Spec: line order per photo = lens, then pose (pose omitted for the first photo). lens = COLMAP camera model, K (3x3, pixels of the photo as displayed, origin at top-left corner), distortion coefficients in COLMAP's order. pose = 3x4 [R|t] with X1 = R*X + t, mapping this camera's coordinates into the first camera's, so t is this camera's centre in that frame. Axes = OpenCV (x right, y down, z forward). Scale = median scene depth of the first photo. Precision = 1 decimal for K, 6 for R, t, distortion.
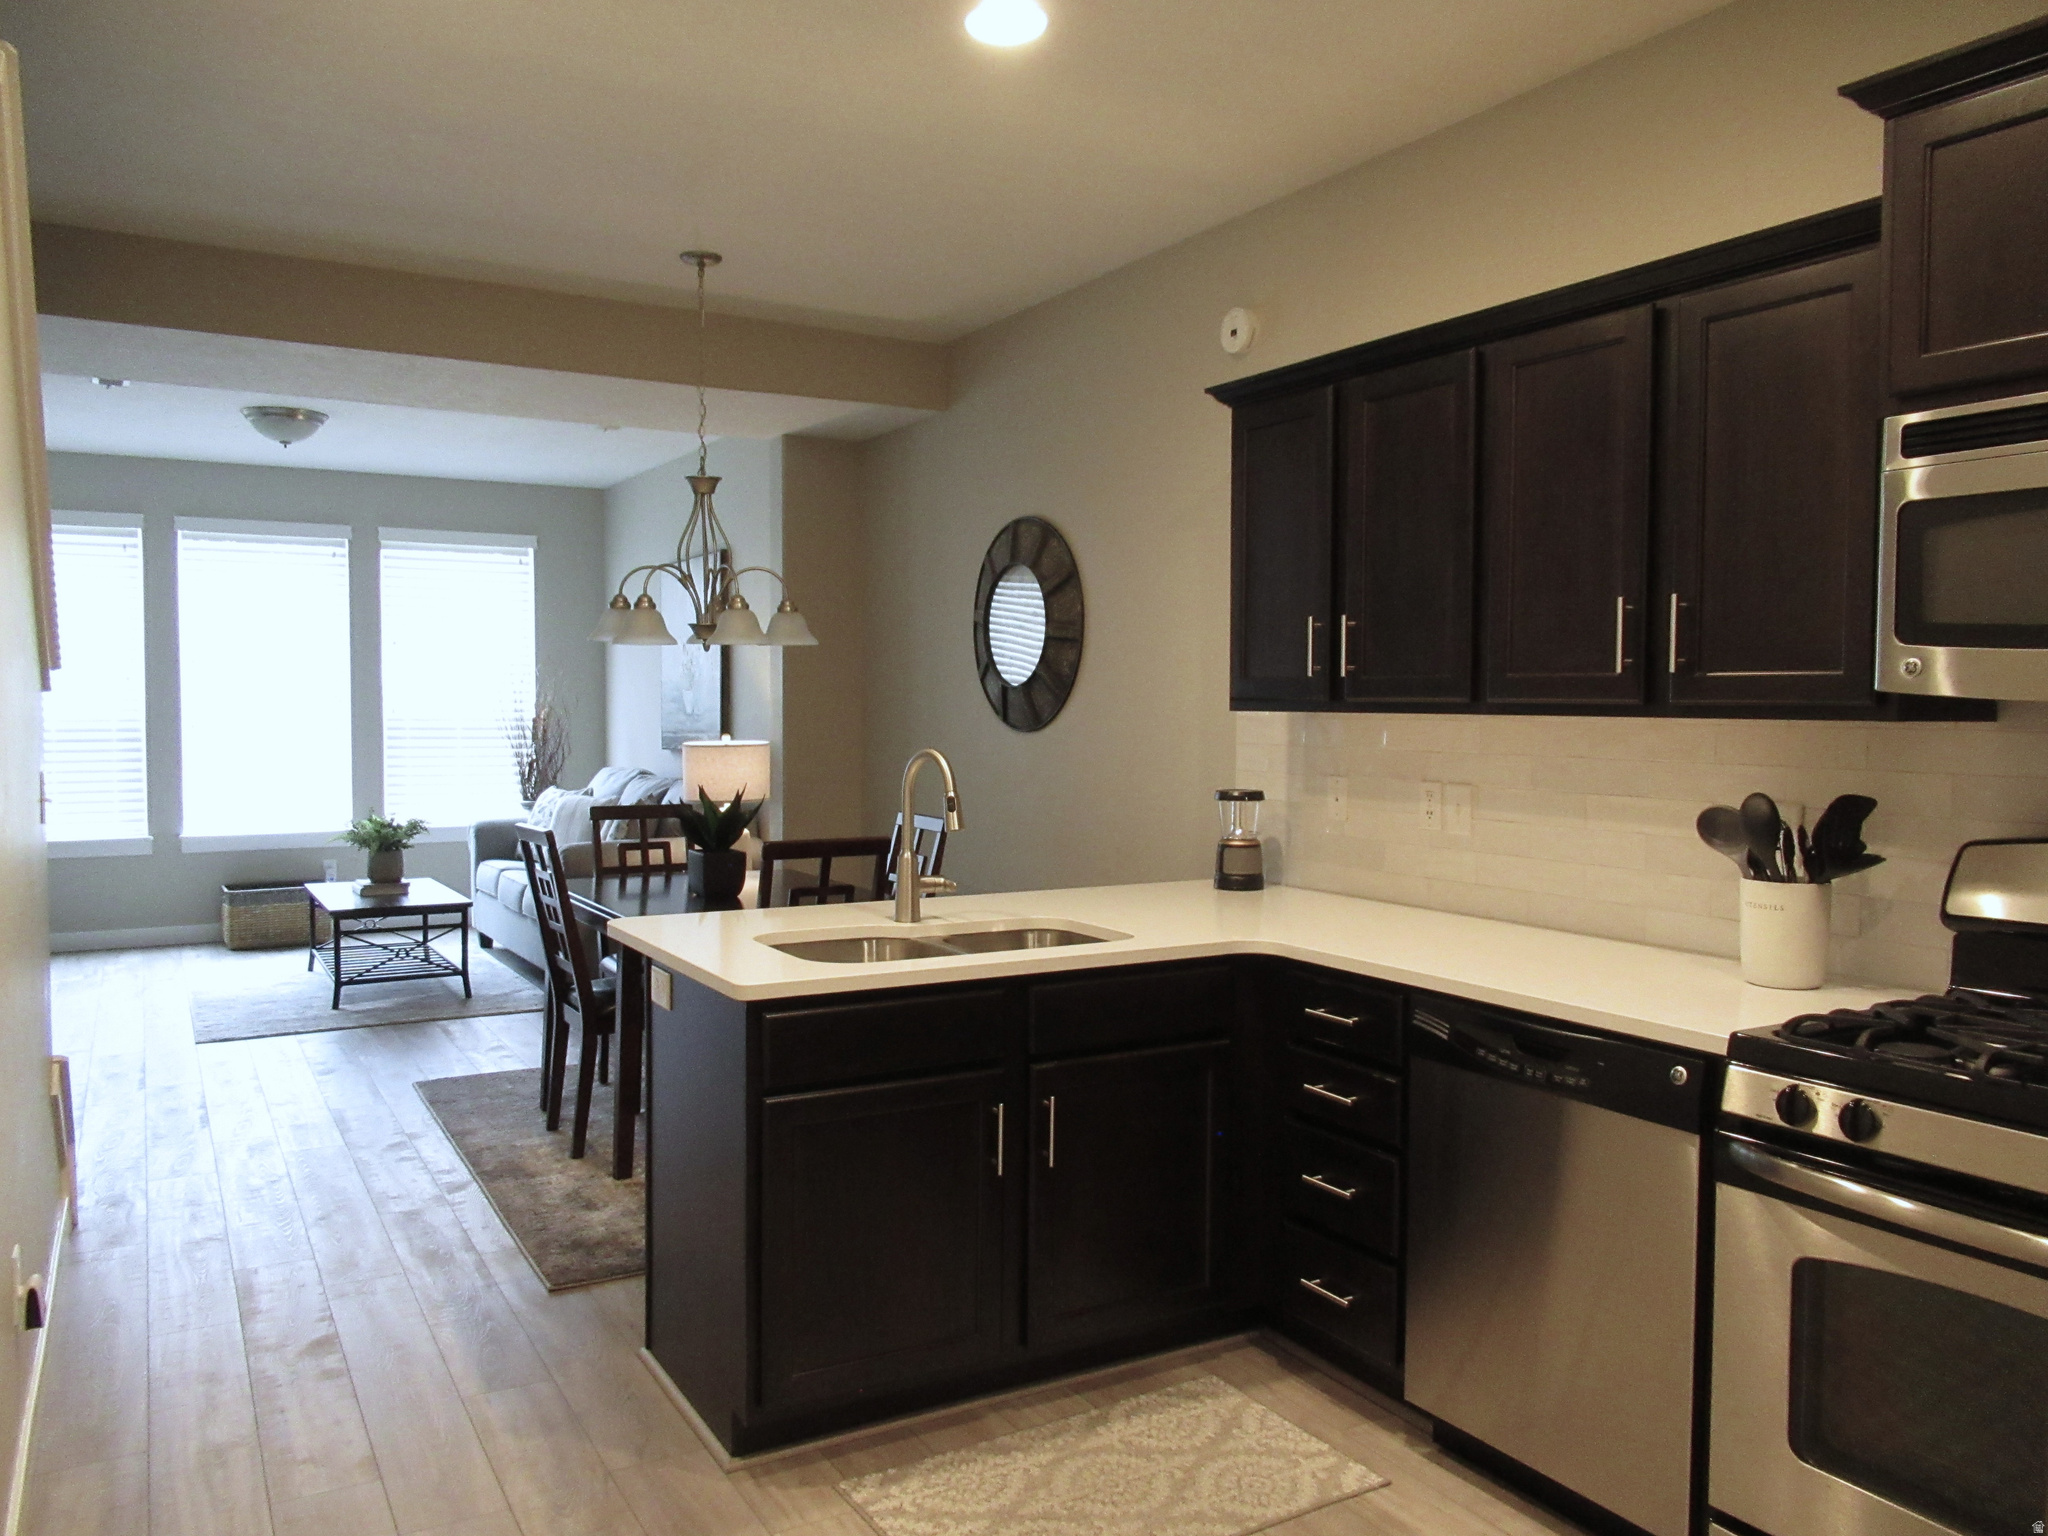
lens RADIAL K [[1508.6, 0, 1024.0], [0, 1508.6, 768.0], [0, 0, 1]] dist [-0.025987, 0.008000]
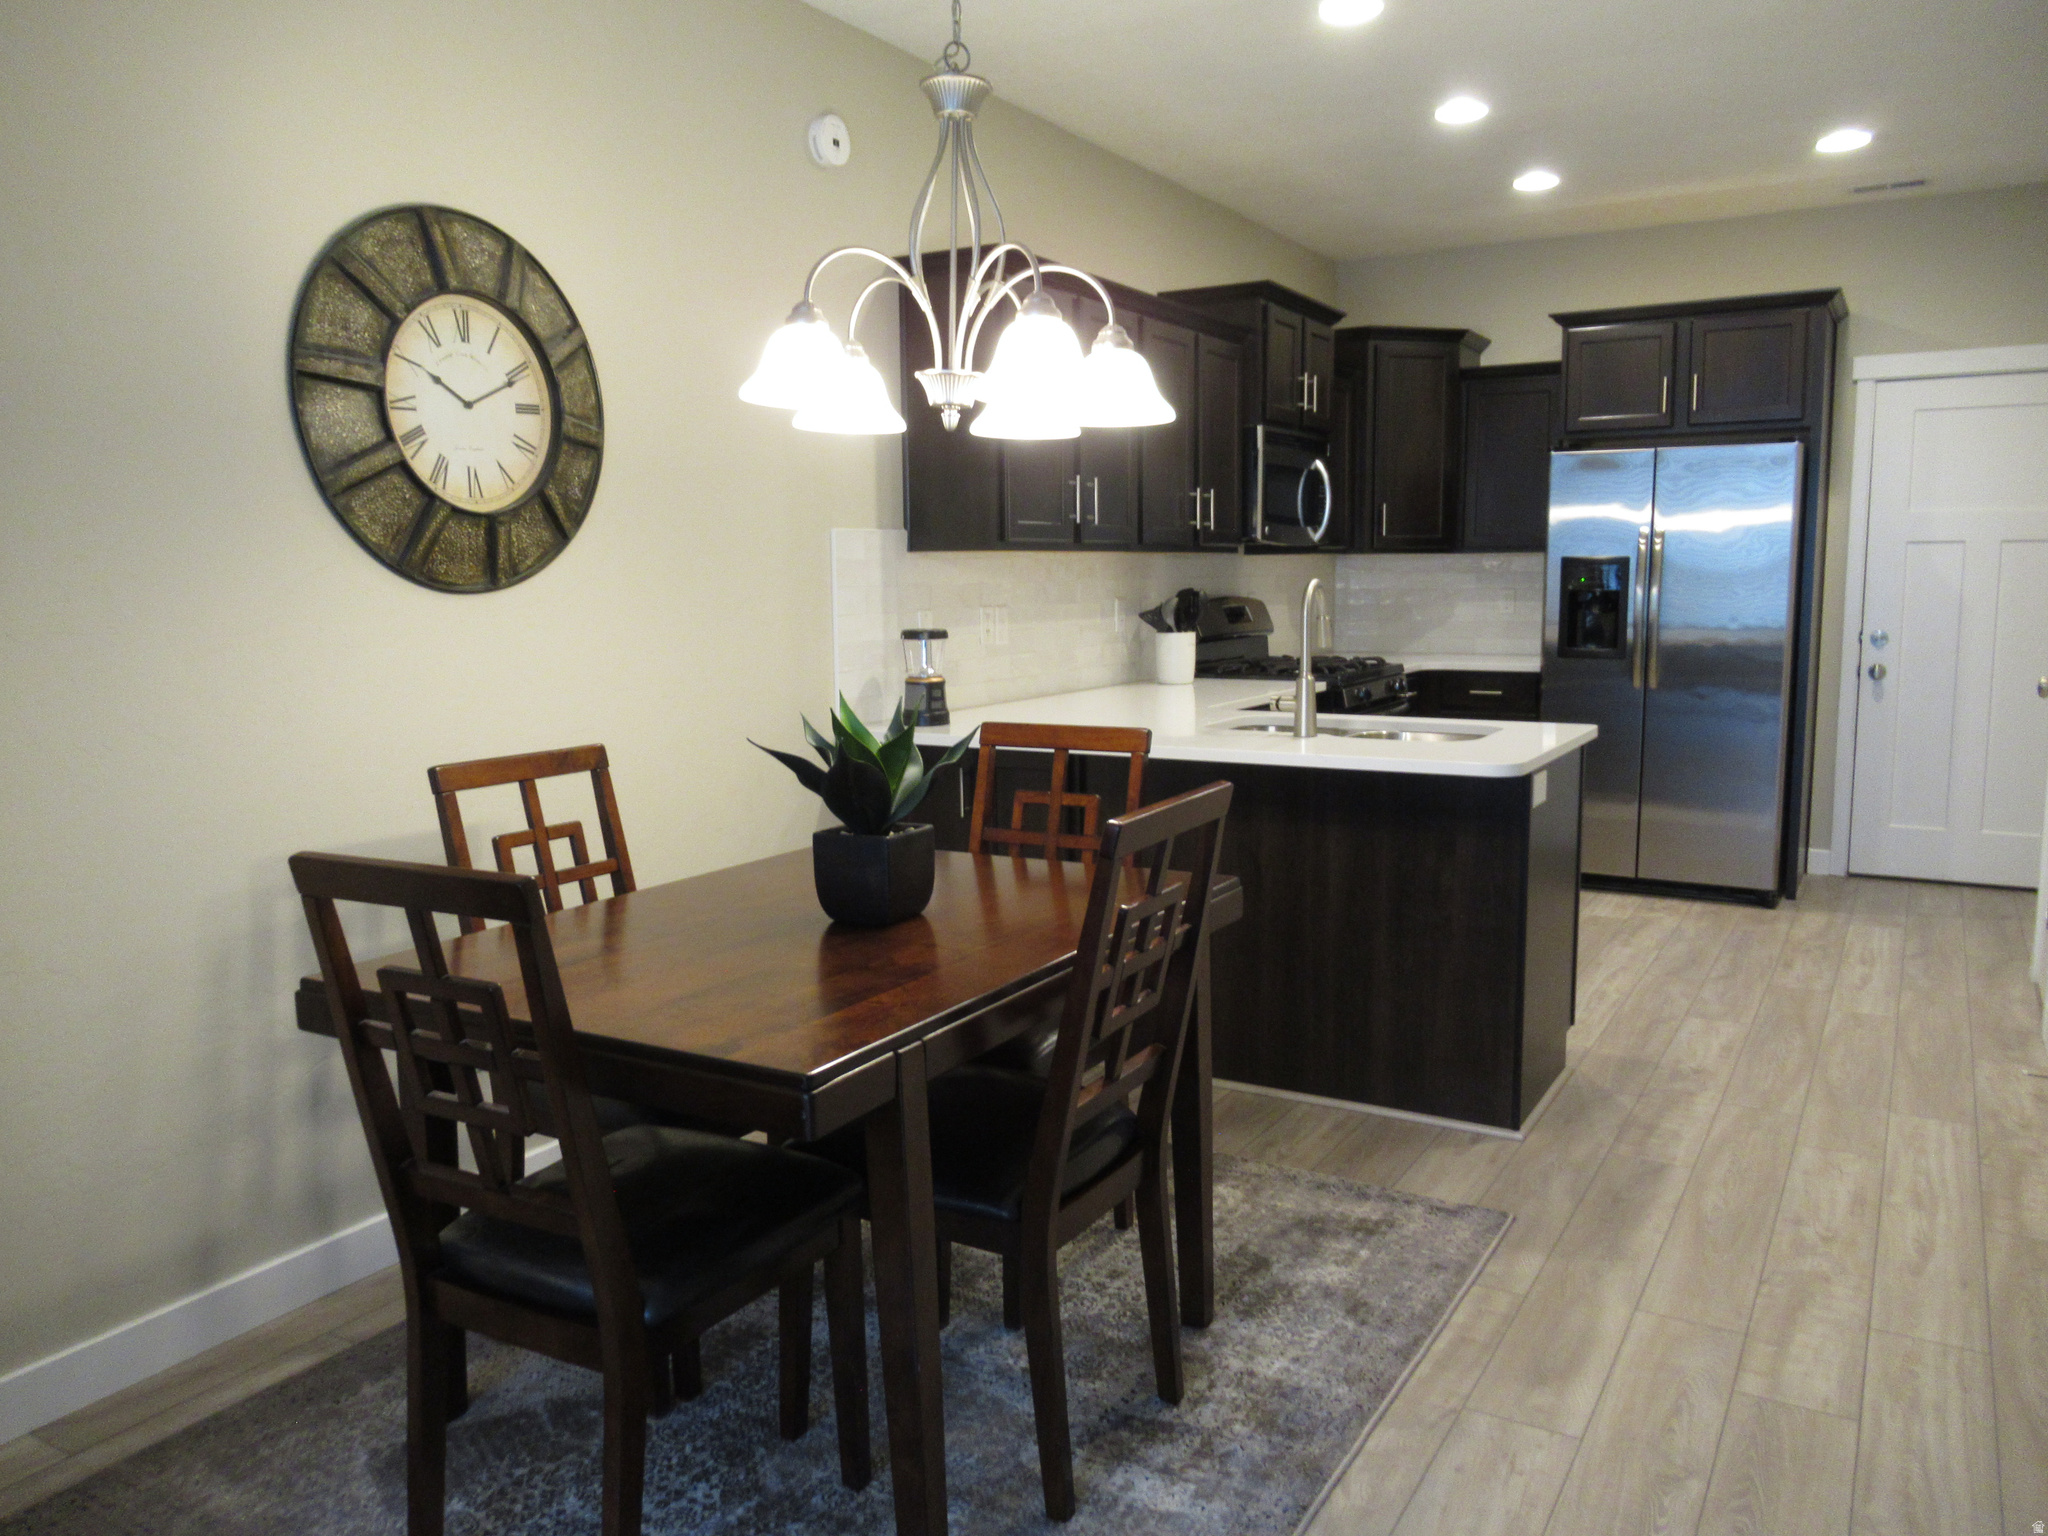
lens RADIAL K [[1508.6, 0, 1024.0], [0, 1508.6, 768.0], [0, 0, 1]] dist [-0.025987, 0.008000]
pose [[-0.478283, -0.113850, 0.870795, -1.064597], [0.048283, 0.986652, 0.155517, -0.064929], [-0.876877, 0.116426, -0.466402, 1.907620]]
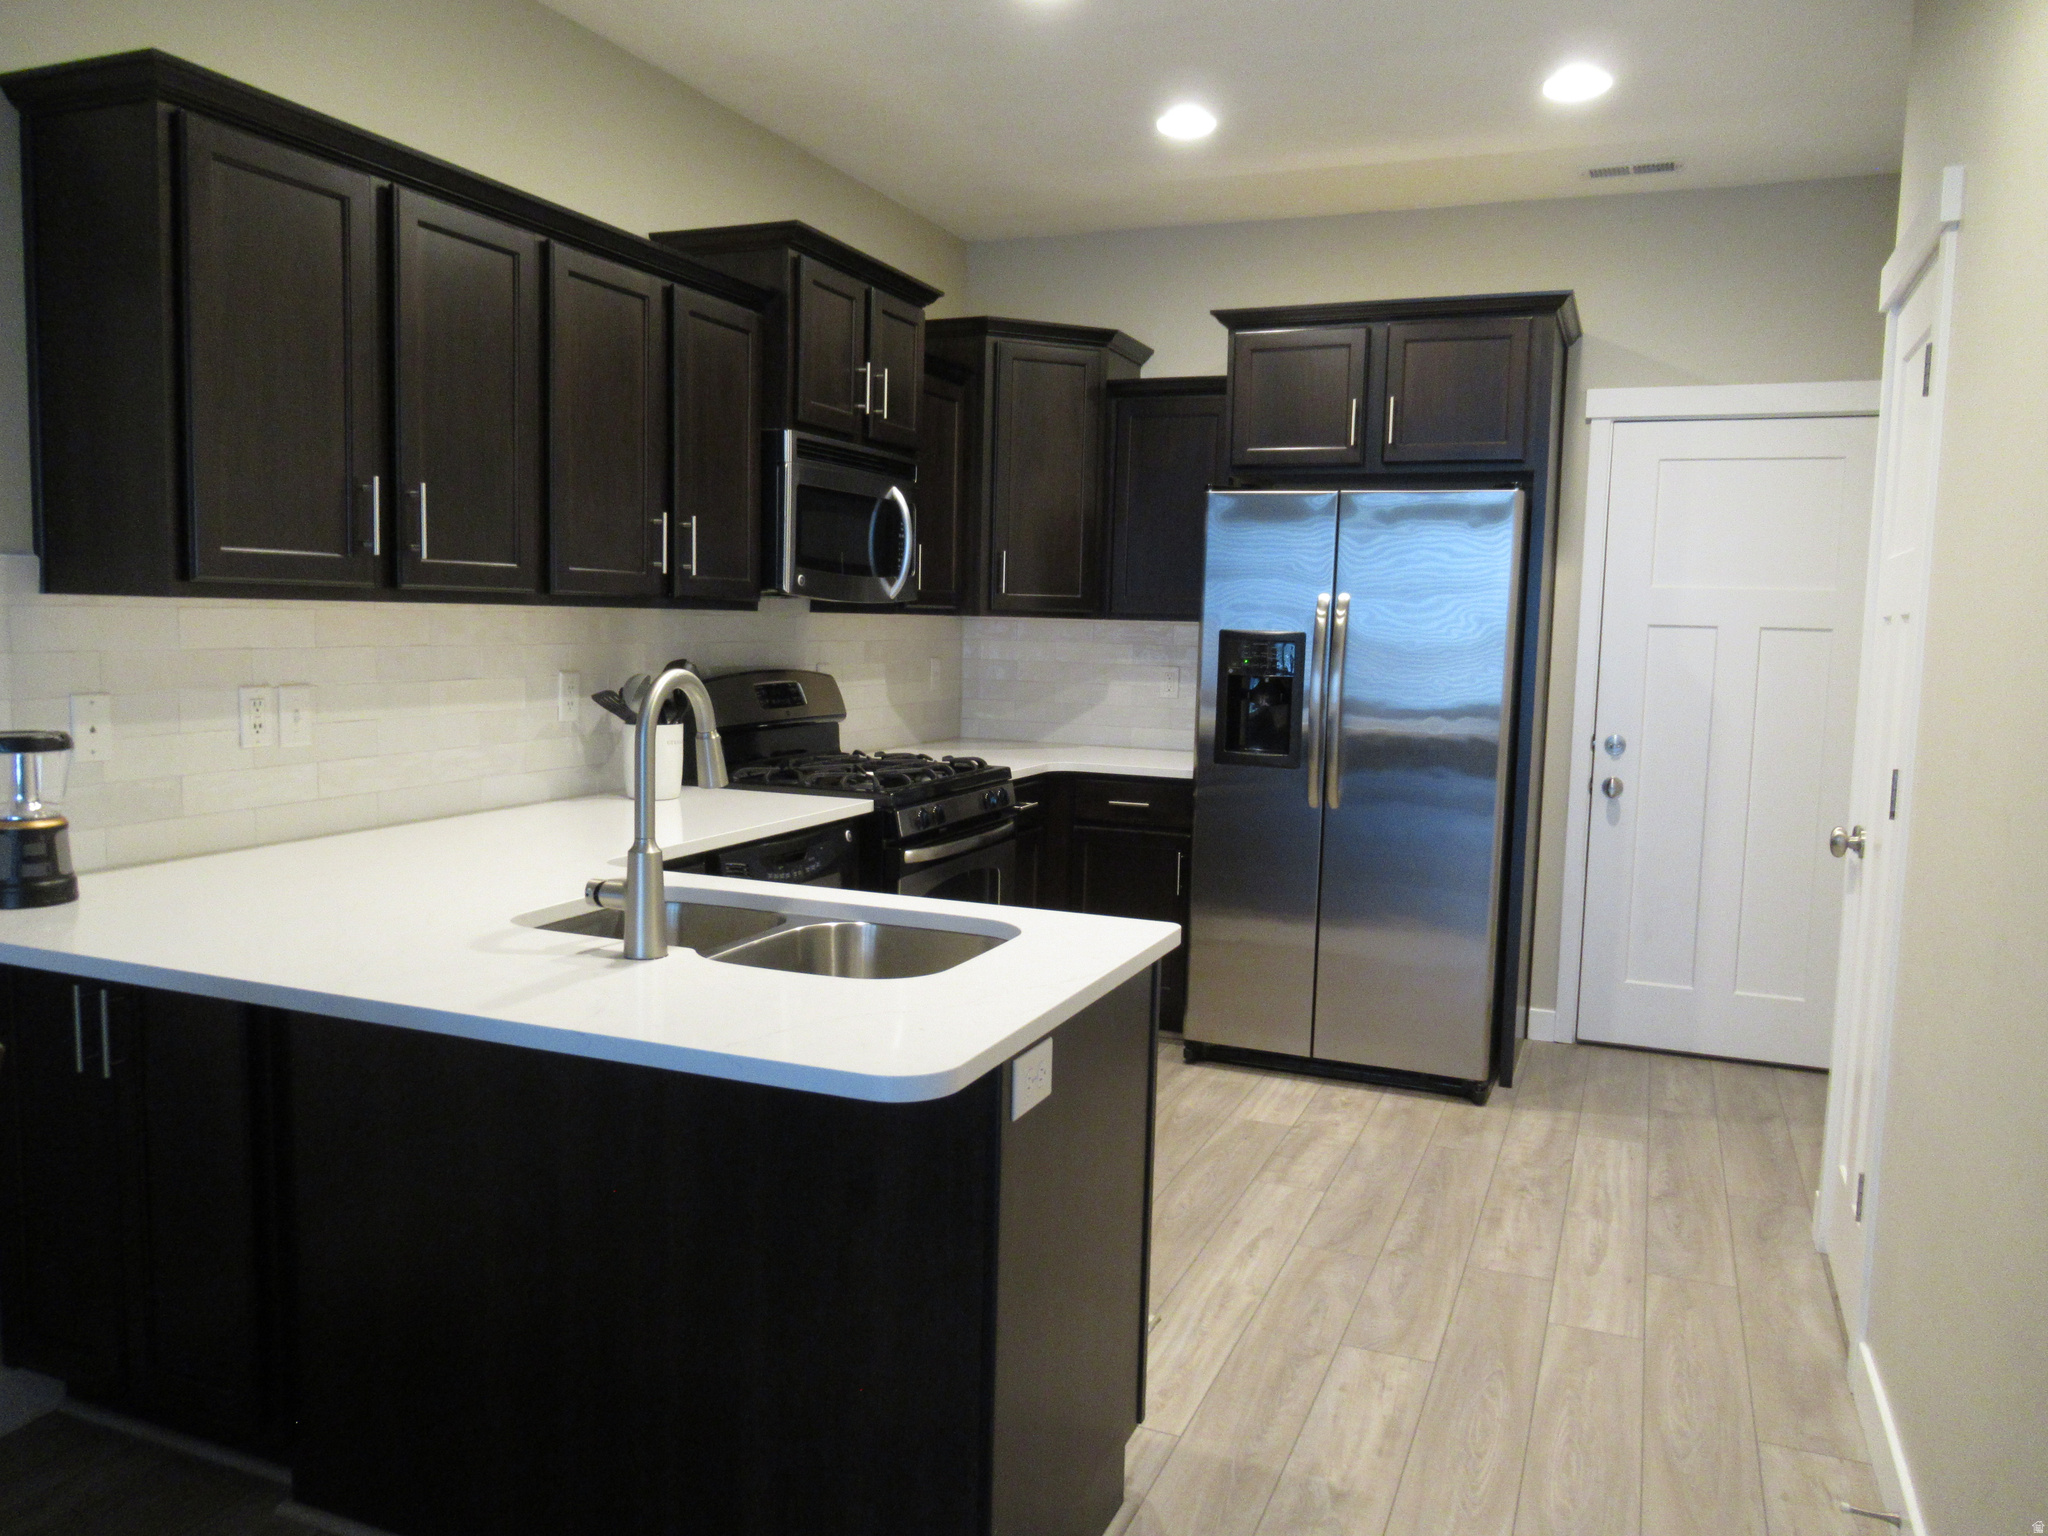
lens RADIAL K [[1508.6, 0, 1024.0], [0, 1508.6, 768.0], [0, 0, 1]] dist [-0.025987, 0.008000]
pose [[-0.601584, -0.098885, 0.792665, -0.720383], [0.008803, 0.991427, 0.130361, -0.057279], [-0.798761, 0.085401, -0.595557, 1.376638]]
